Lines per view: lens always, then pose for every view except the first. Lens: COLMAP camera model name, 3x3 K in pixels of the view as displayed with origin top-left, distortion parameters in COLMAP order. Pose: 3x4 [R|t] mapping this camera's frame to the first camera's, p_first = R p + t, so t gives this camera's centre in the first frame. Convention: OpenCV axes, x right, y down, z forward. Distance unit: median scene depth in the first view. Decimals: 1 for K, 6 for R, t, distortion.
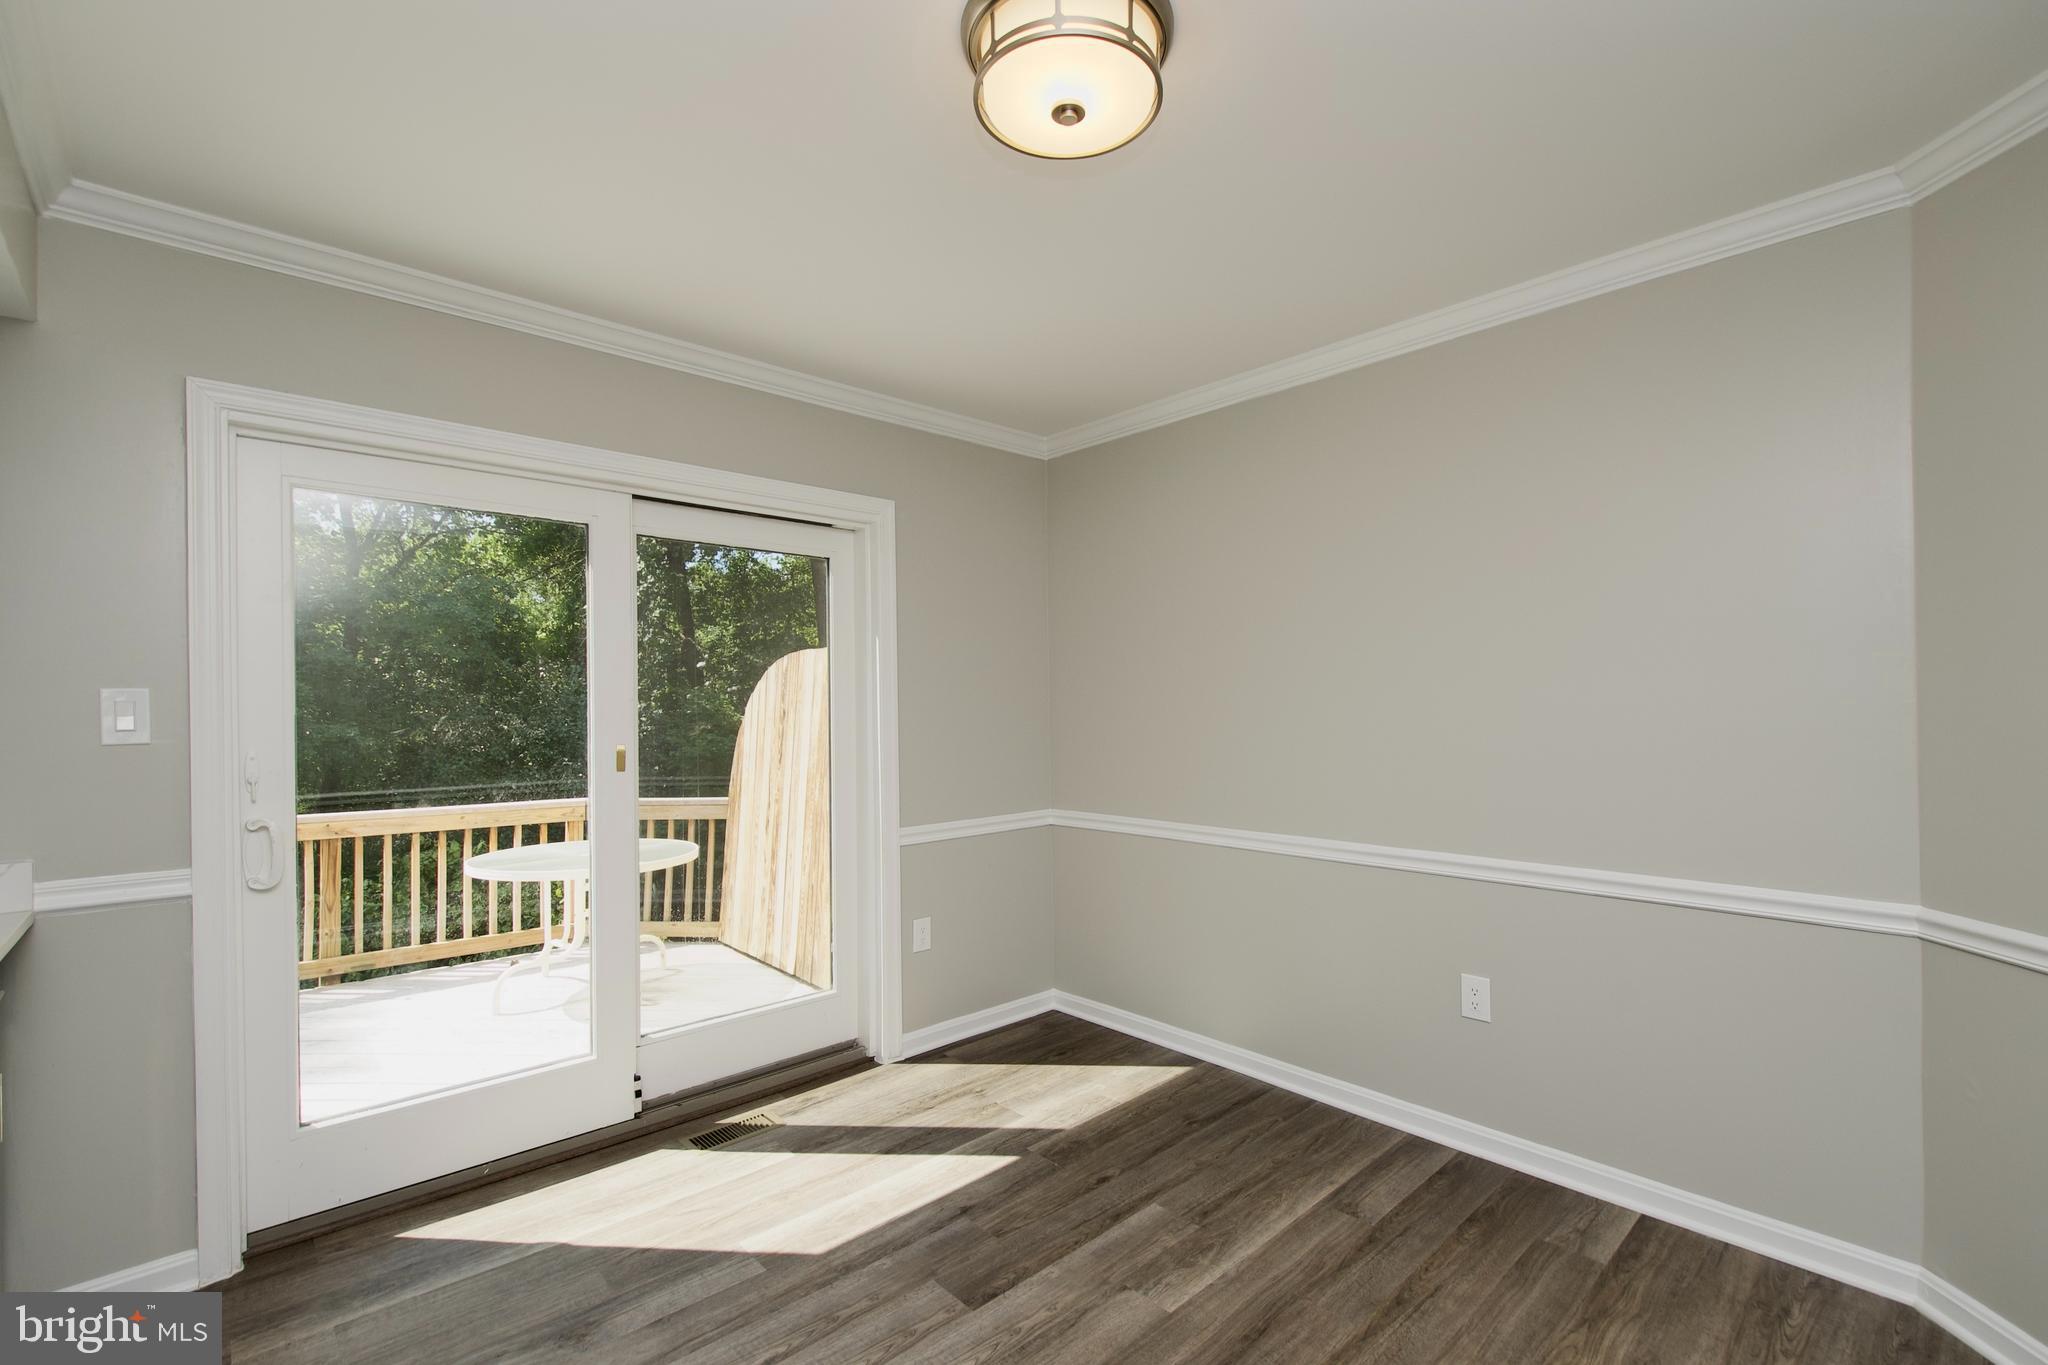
lens RADIAL K [[898.8, 0, 1038.4], [0, 898.8, 712.2], [0, 0, 1]] dist [0.008903, -0.006186]
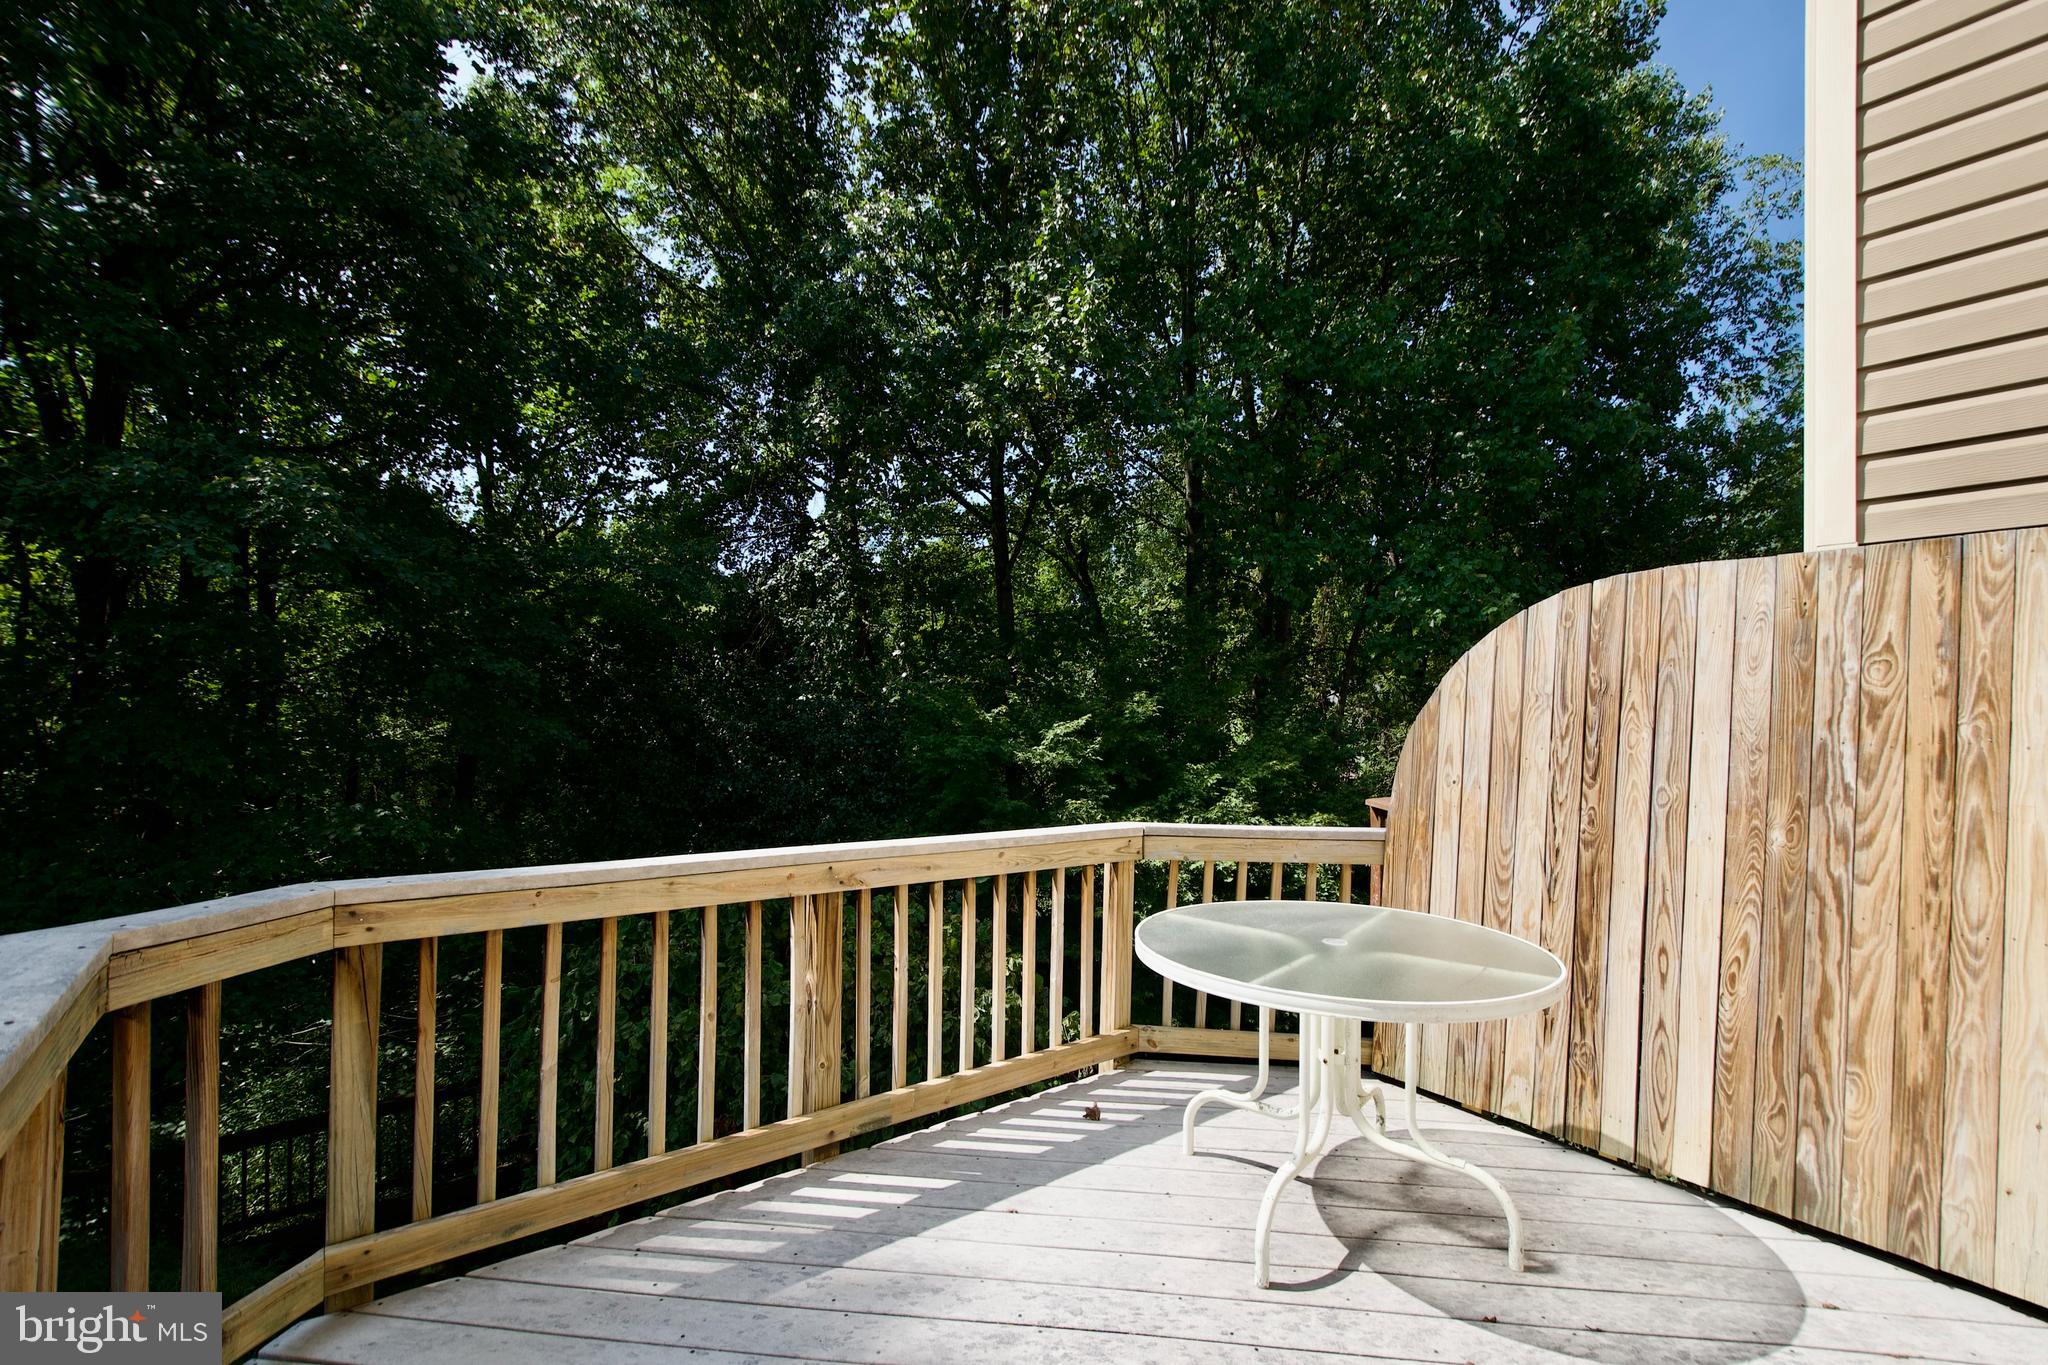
lens RADIAL K [[898.8, 0, 1038.4], [0, 898.8, 712.2], [0, 0, 1]] dist [0.008903, -0.006186]
pose [[0.997771, 0.025356, -0.061730, -1.278294], [-0.026049, 0.999606, -0.010442, 0.069404], [0.061440, 0.012026, 0.998038, 0.932258]]
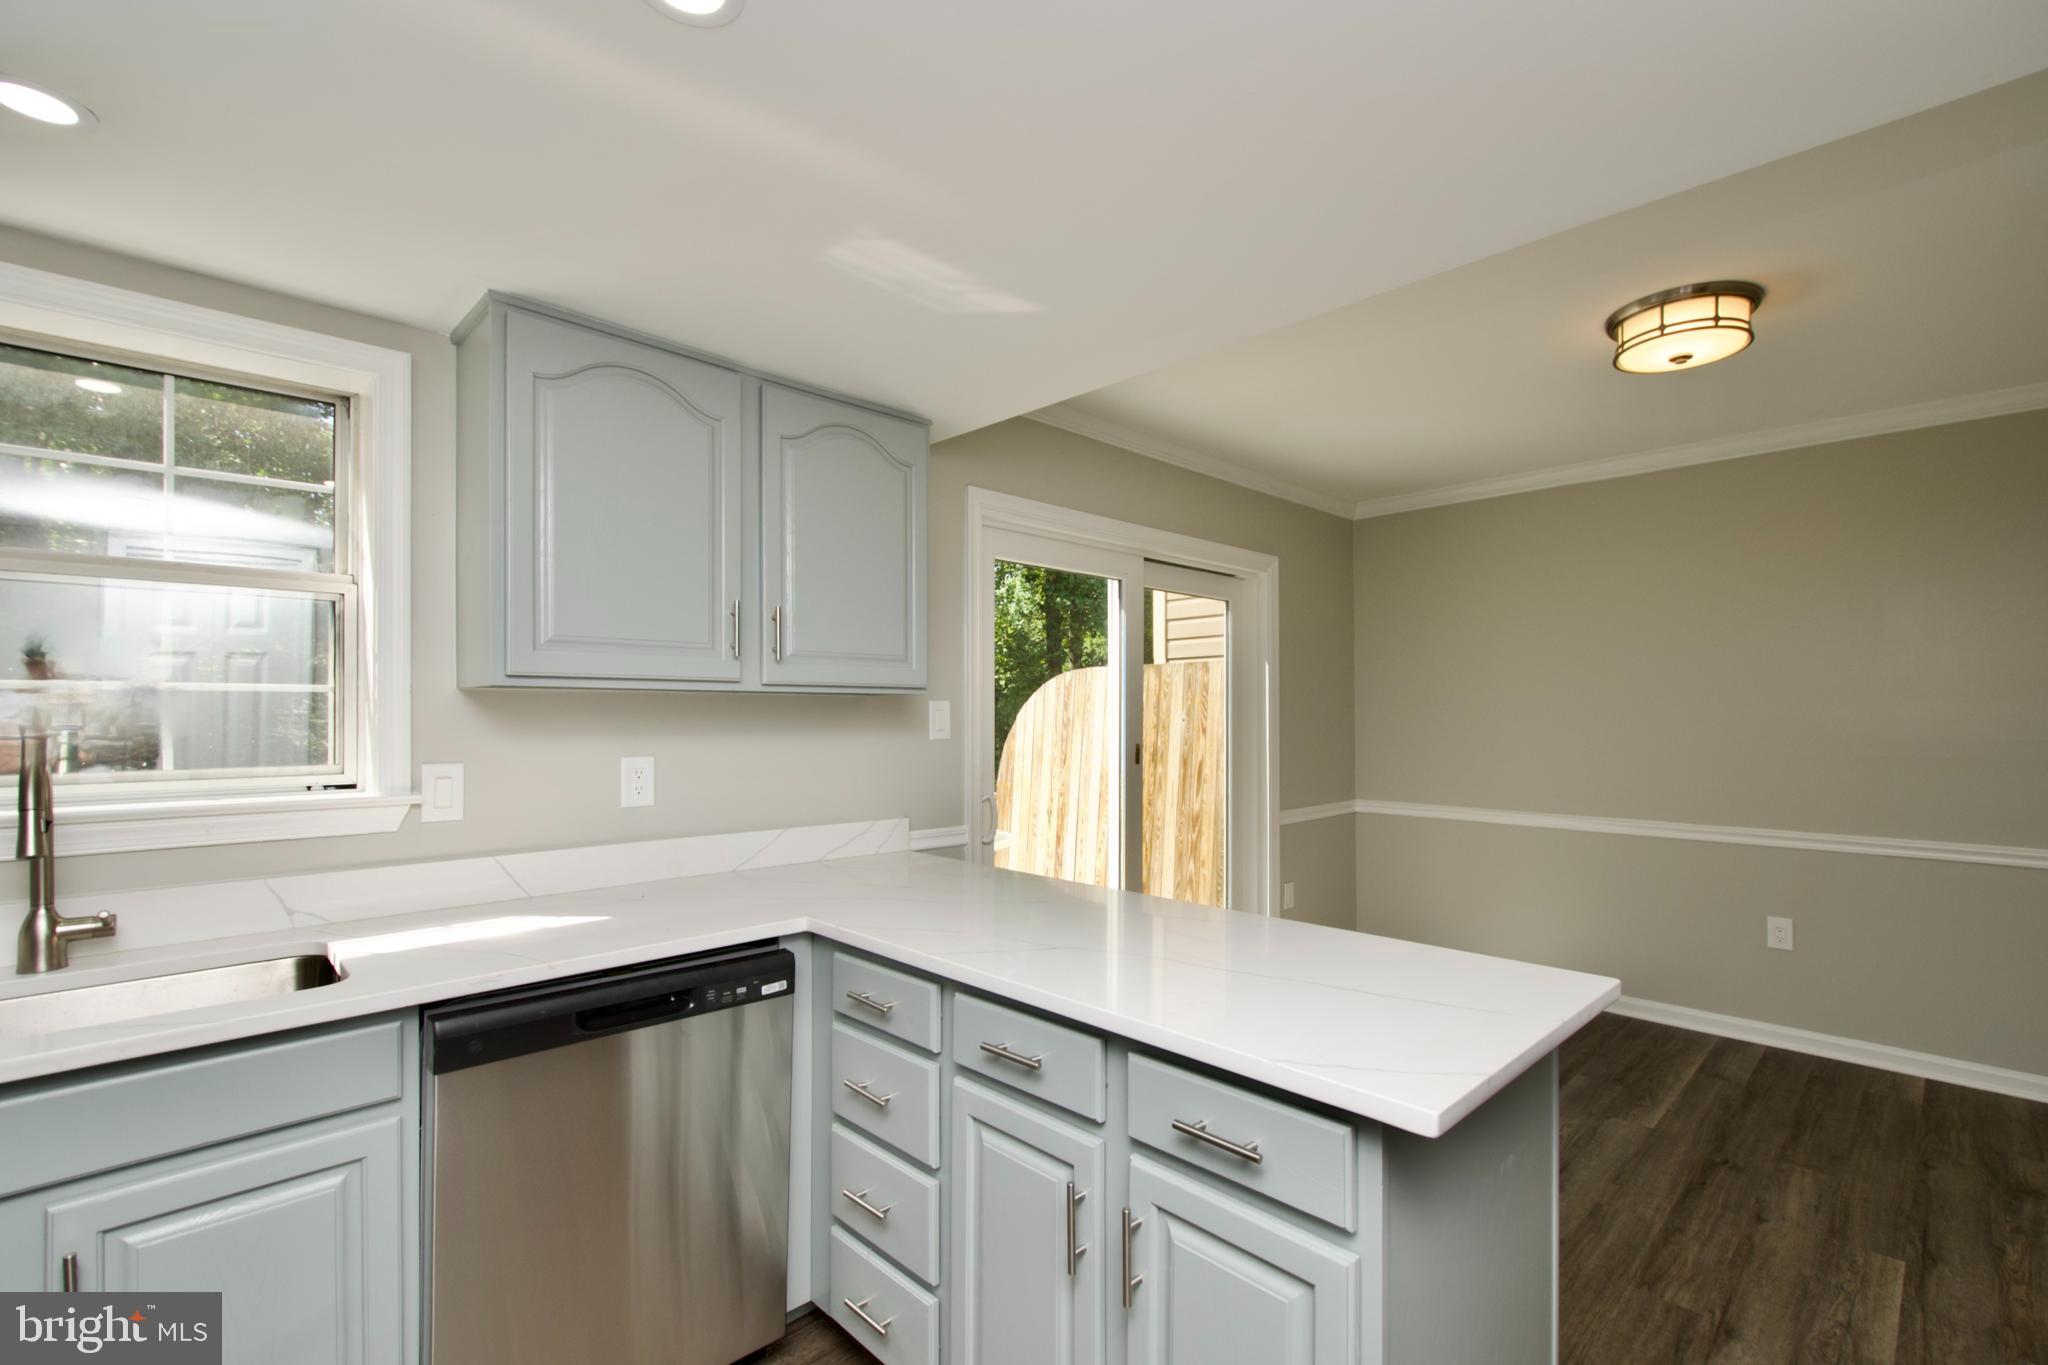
lens RADIAL K [[898.8, 0, 1038.4], [0, 898.8, 712.2], [0, 0, 1]] dist [0.008903, -0.006186]
pose [[0.999773, 0.008671, 0.019445, -0.745719], [-0.008466, 0.999908, -0.010611, 0.004491], [-0.019535, 0.010444, 0.999755, -0.391259]]
